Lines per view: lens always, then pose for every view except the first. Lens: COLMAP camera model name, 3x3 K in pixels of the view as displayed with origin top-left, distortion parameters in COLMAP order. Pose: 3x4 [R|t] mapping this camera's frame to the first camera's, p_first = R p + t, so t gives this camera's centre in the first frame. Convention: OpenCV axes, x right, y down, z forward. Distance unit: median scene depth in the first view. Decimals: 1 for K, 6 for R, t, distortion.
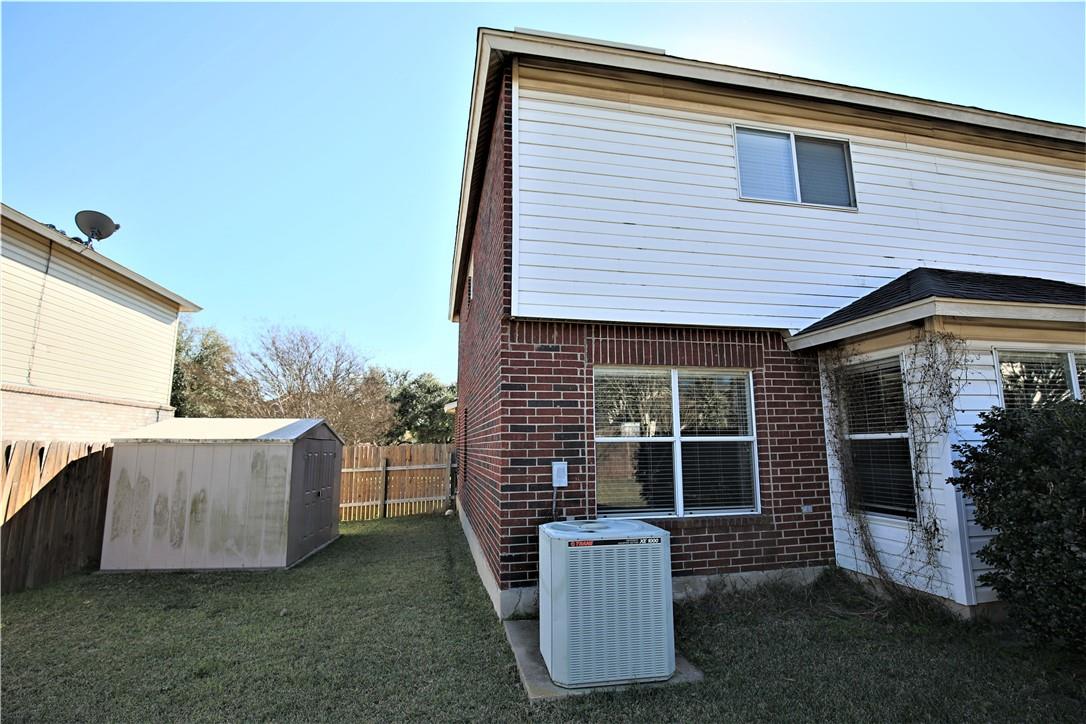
lens RADIAL K [[494.8, 0, 535.8], [0, 494.8, 364.4], [0, 0, 1]] dist [-0.013713, 0.000867]
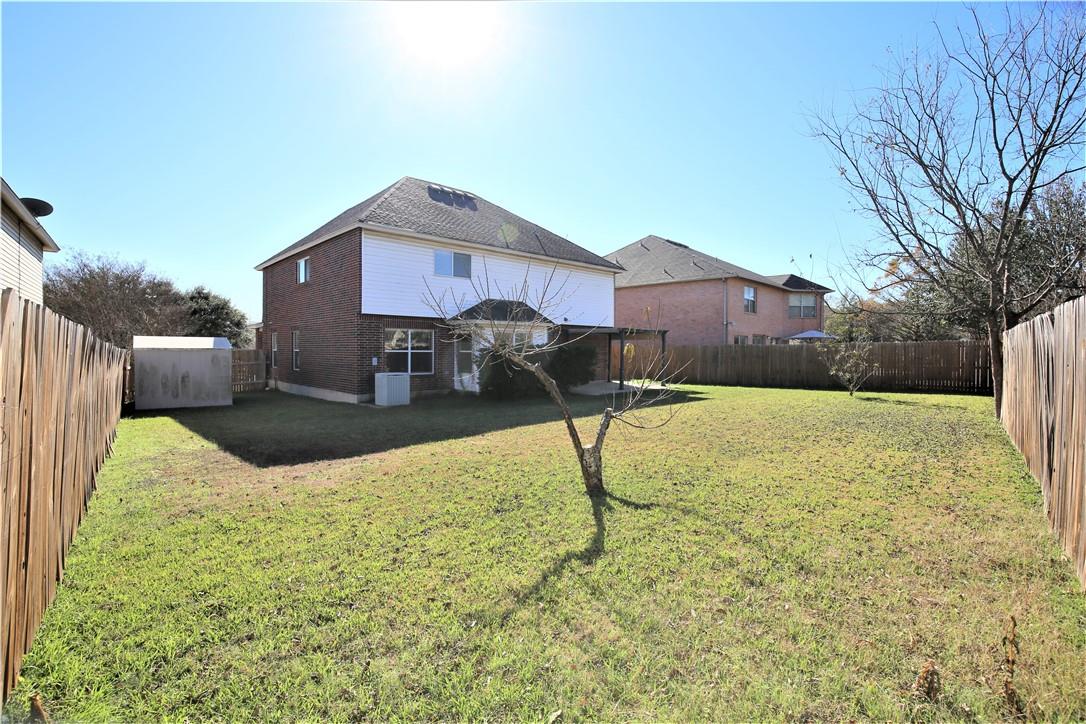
lens RADIAL K [[494.8, 0, 542.1], [0, 494.8, 357.1], [0, 0, 1]] dist [-0.013713, 0.000867]
pose [[0.850294, 0.002948, 0.526300, -0.613678], [-0.095753, 0.984162, 0.149187, -0.340357], [-0.517525, -0.177248, 0.837109, -1.955671]]
